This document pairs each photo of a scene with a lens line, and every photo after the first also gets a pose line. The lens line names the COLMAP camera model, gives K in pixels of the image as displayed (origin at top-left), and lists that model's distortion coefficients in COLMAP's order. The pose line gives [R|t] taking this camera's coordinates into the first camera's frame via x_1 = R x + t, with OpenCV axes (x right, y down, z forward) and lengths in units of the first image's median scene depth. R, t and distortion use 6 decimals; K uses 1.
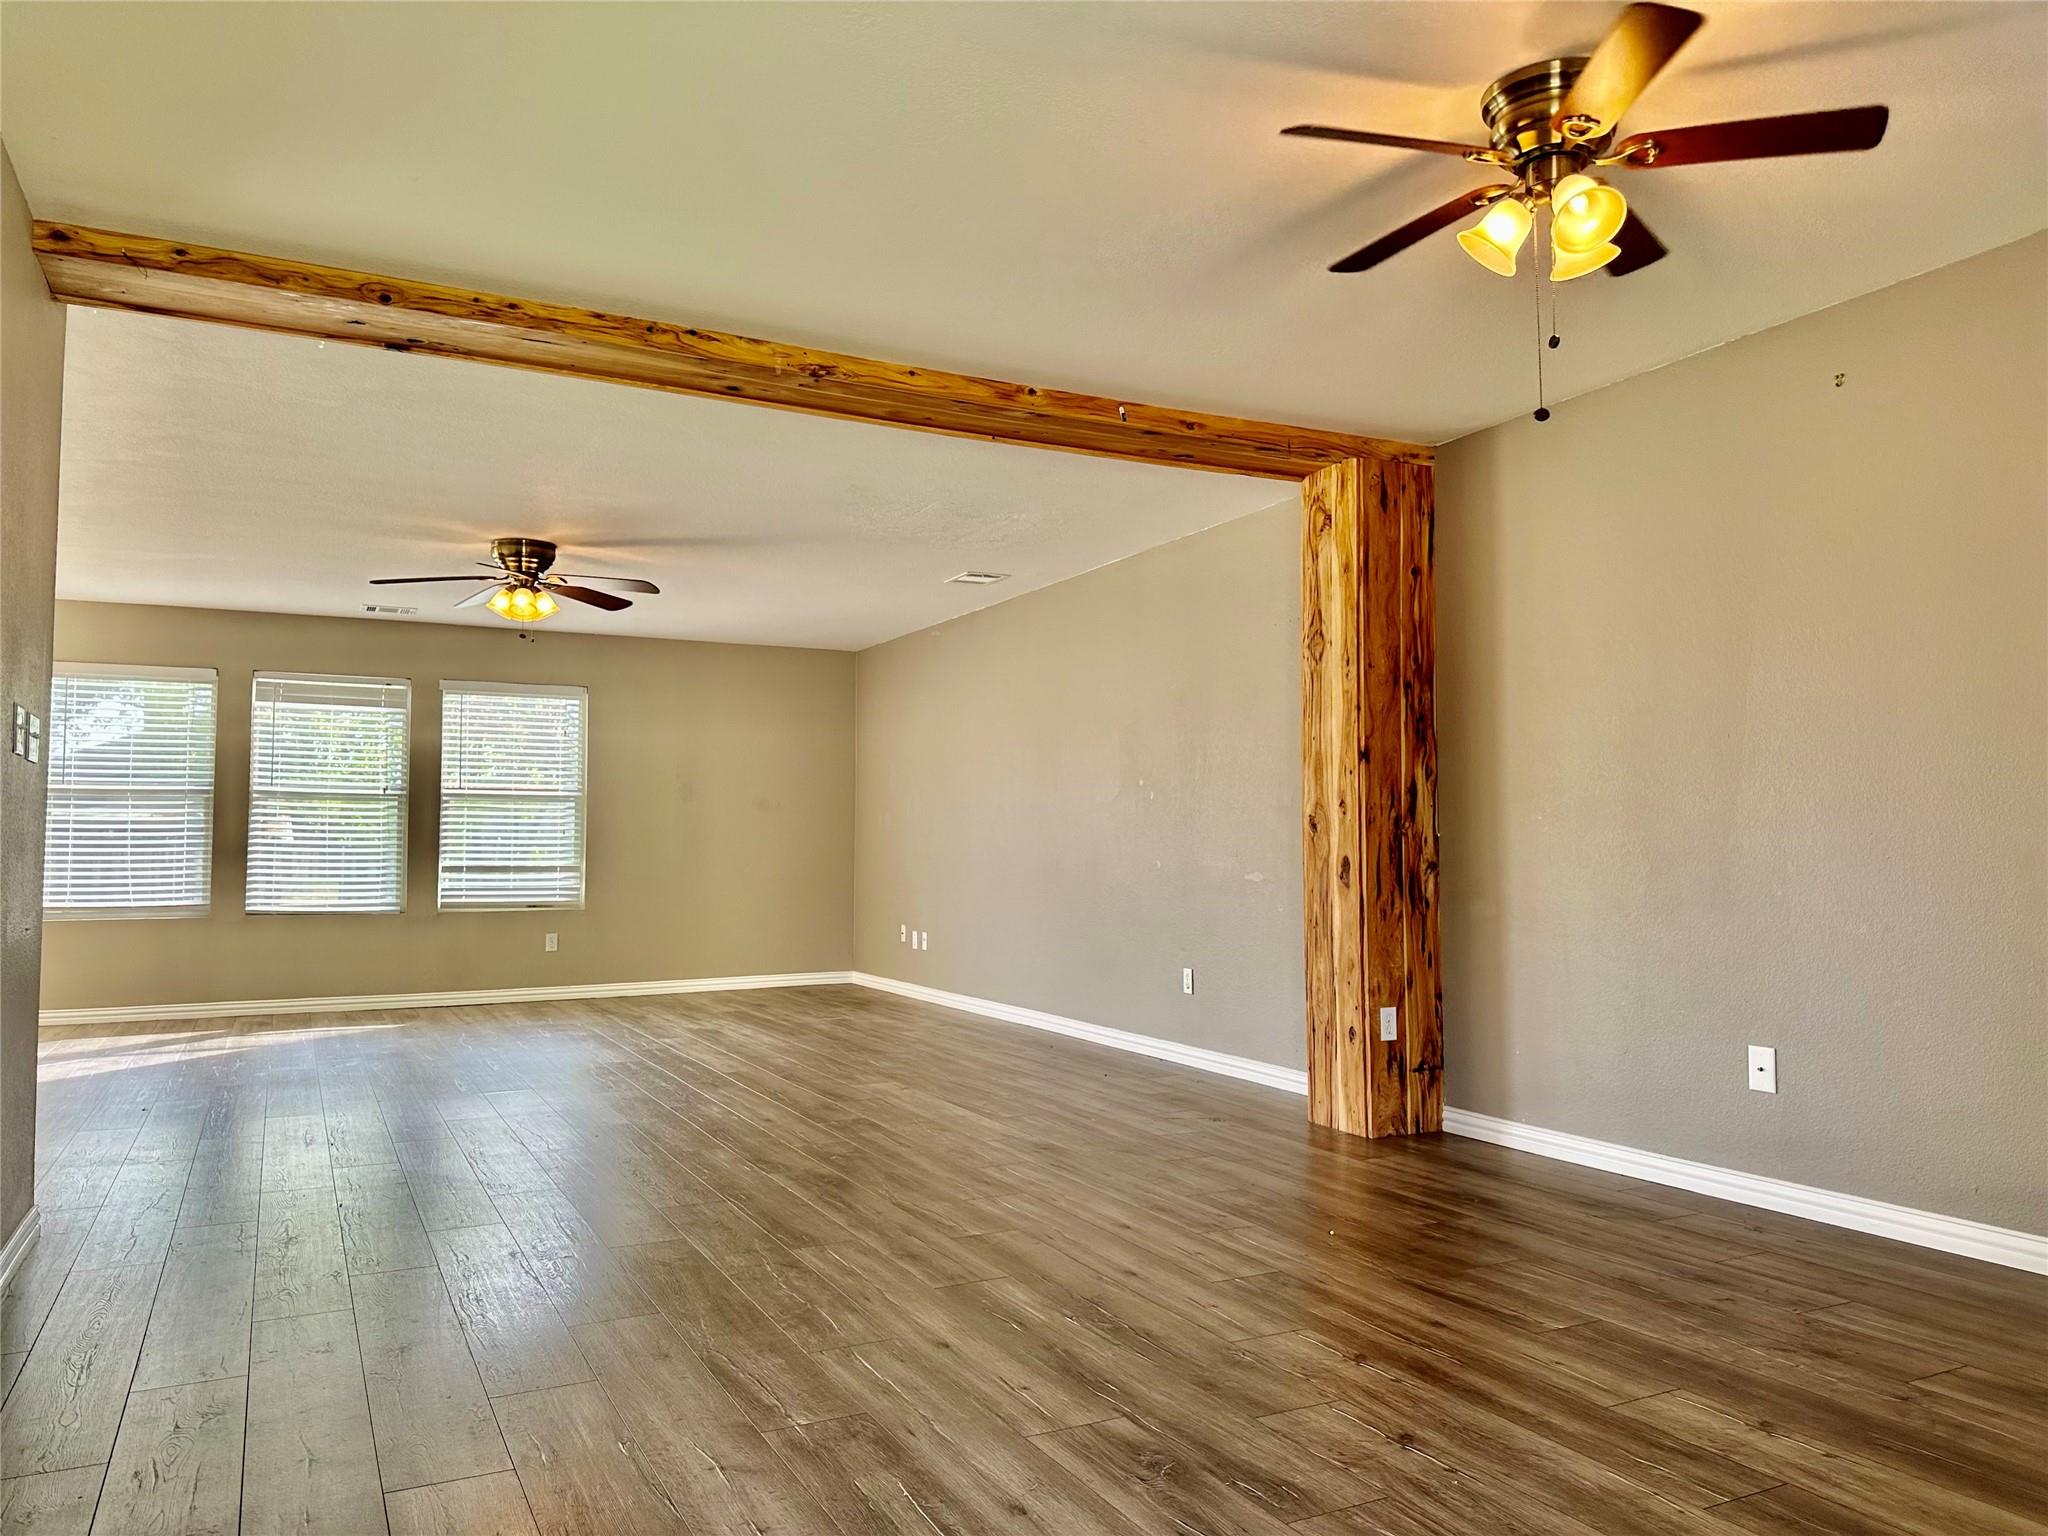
lens RADIAL K [[1445.0, 0, 1031.4], [0, 1445.0, 749.1], [0, 0, 1]] dist [0.042848, -0.058768]
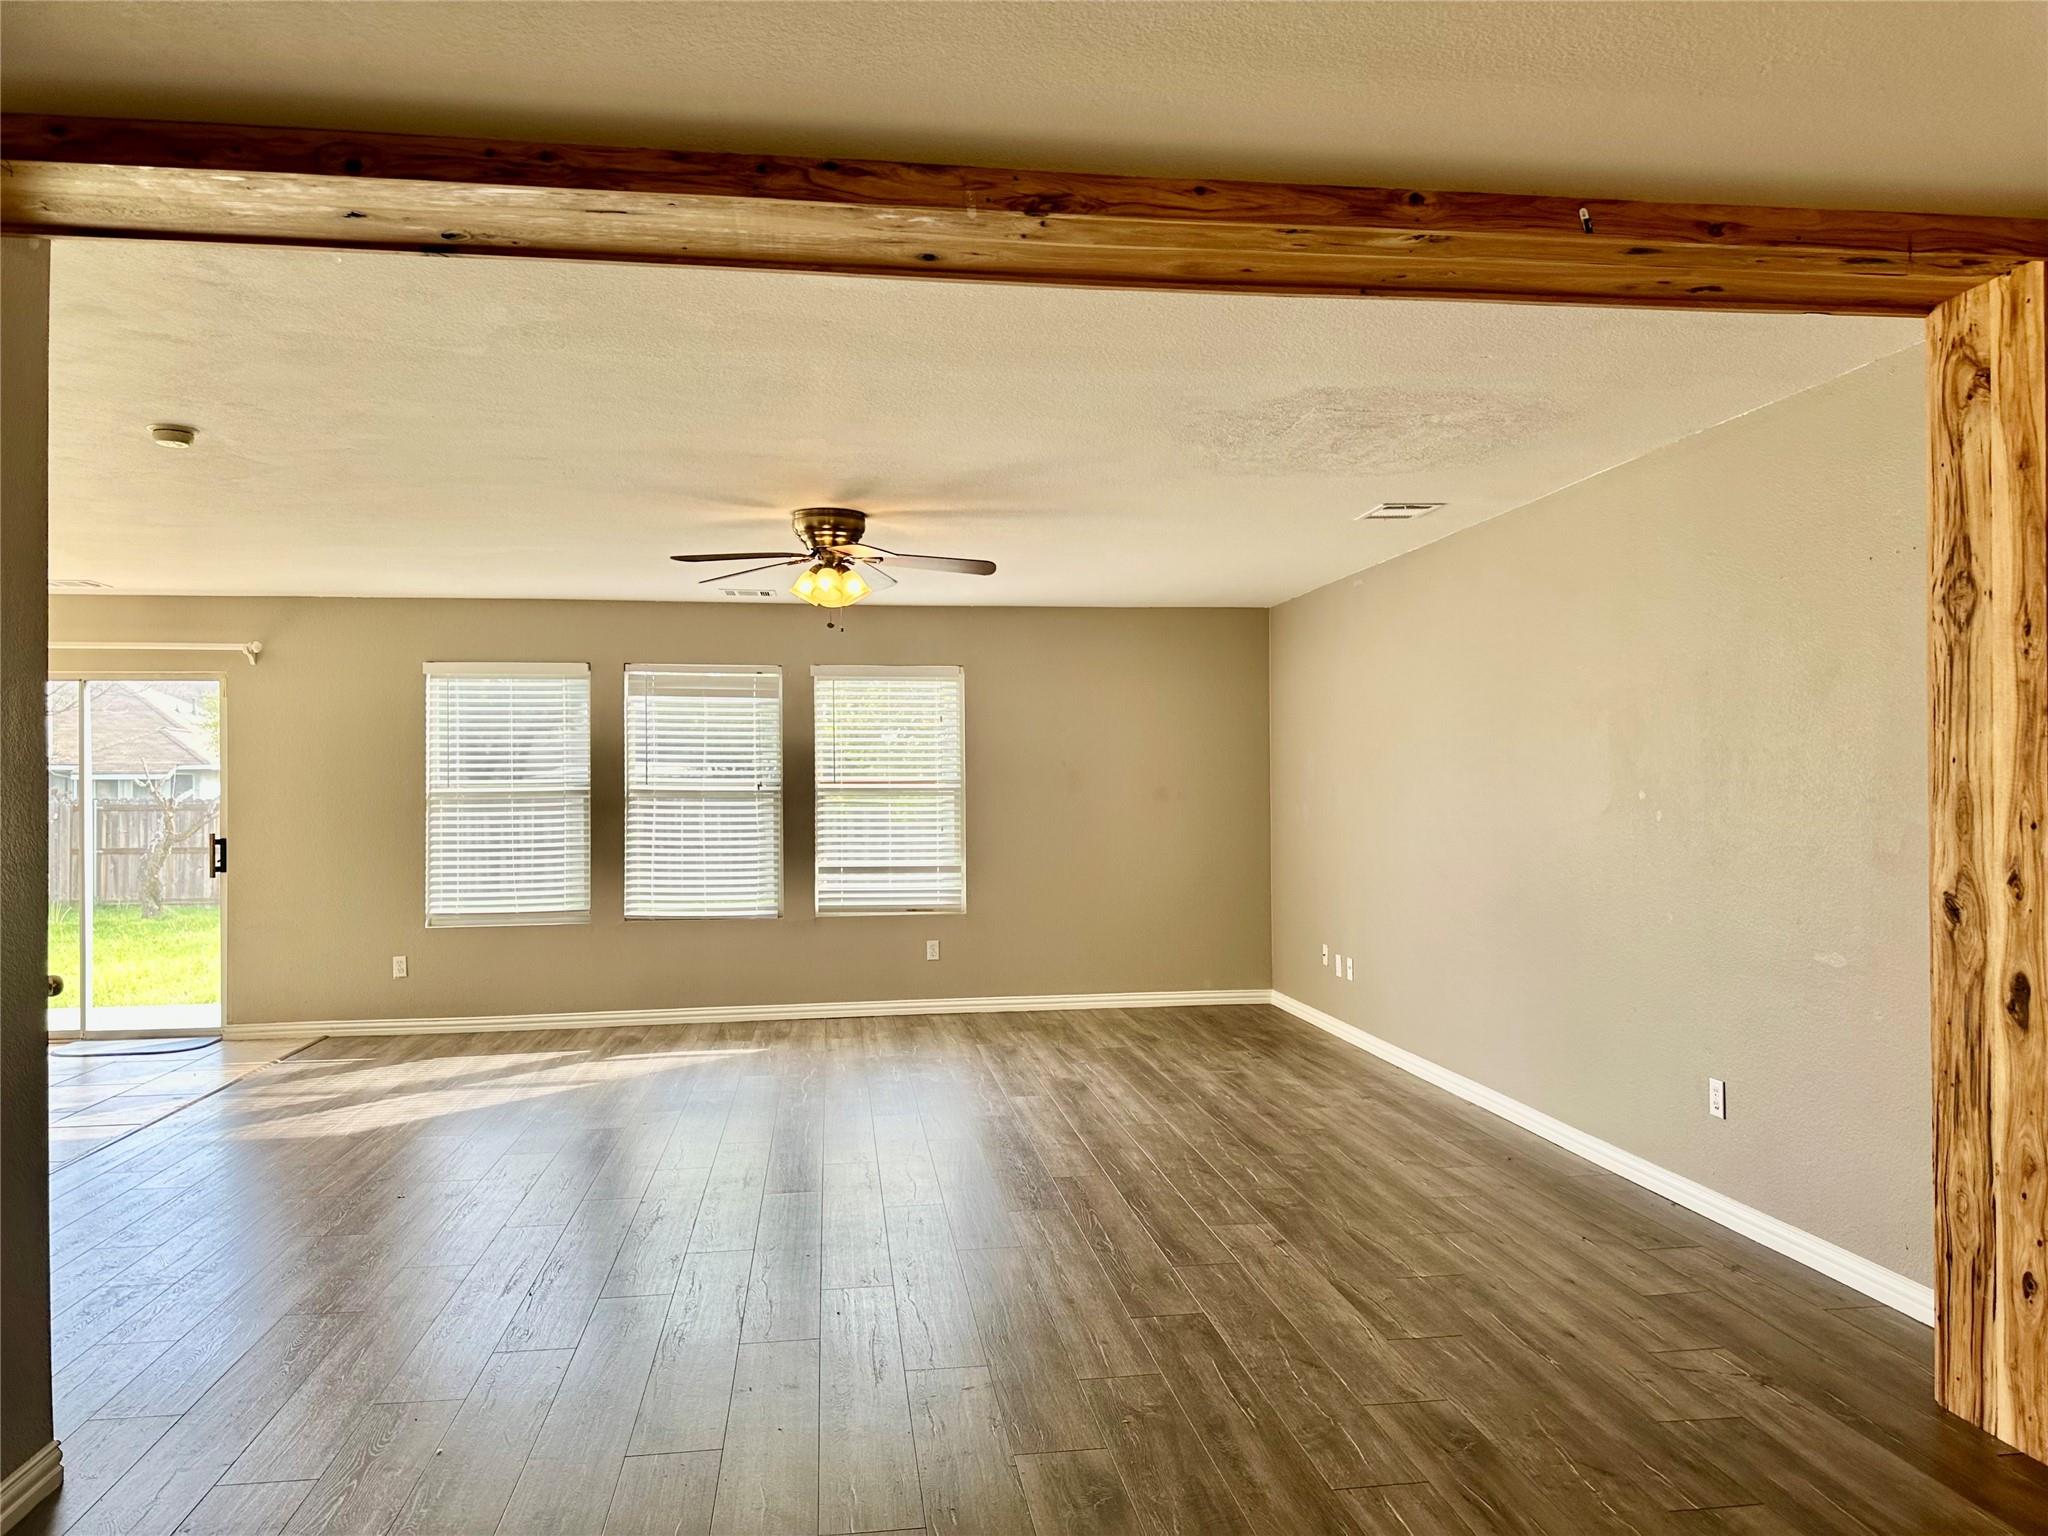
lens RADIAL K [[1445.0, 0, 1009.1], [0, 1445.0, 769.9], [0, 0, 1]] dist [0.042848, -0.058768]
pose [[0.940385, -0.008457, -0.340006, 0.038669], [0.027243, 0.998351, 0.050519, -0.044703], [0.339019, -0.056770, 0.939065, 0.333472]]
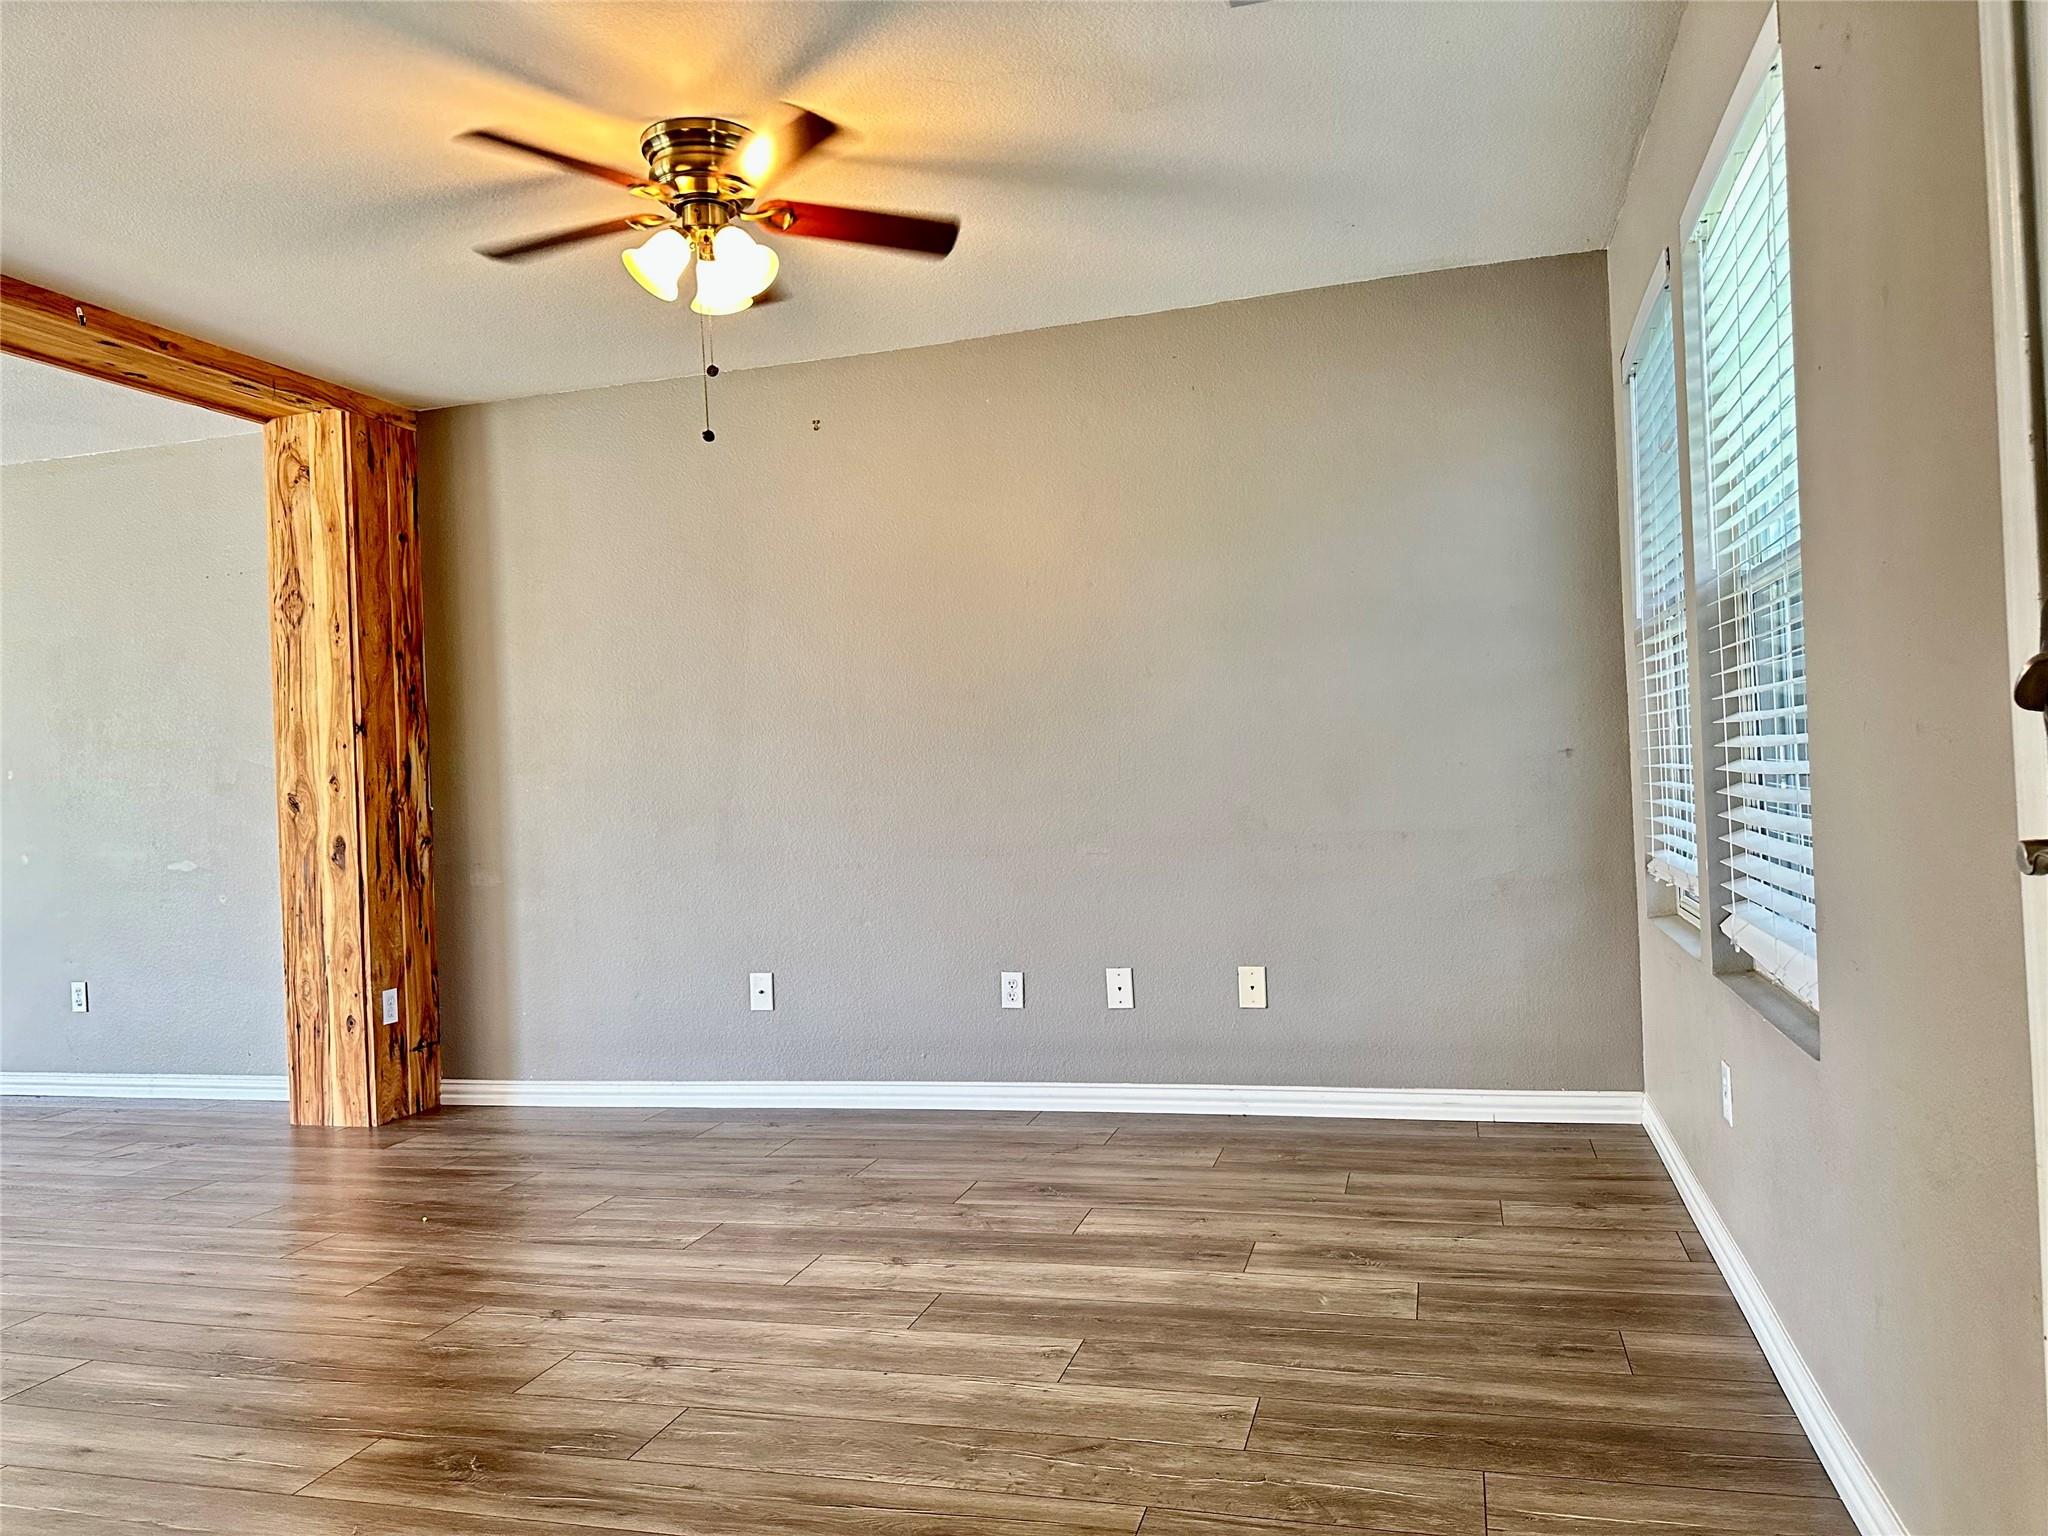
lens RADIAL K [[1445.0, 0, 1037.1], [0, 1445.0, 766.3], [0, 0, 1]] dist [0.042848, -0.058768]
pose [[0.681894, -0.024957, 0.731025, -0.161685], [-0.002219, 0.999343, 0.036187, -0.006248], [-0.731448, -0.026298, 0.681390, 0.027909]]
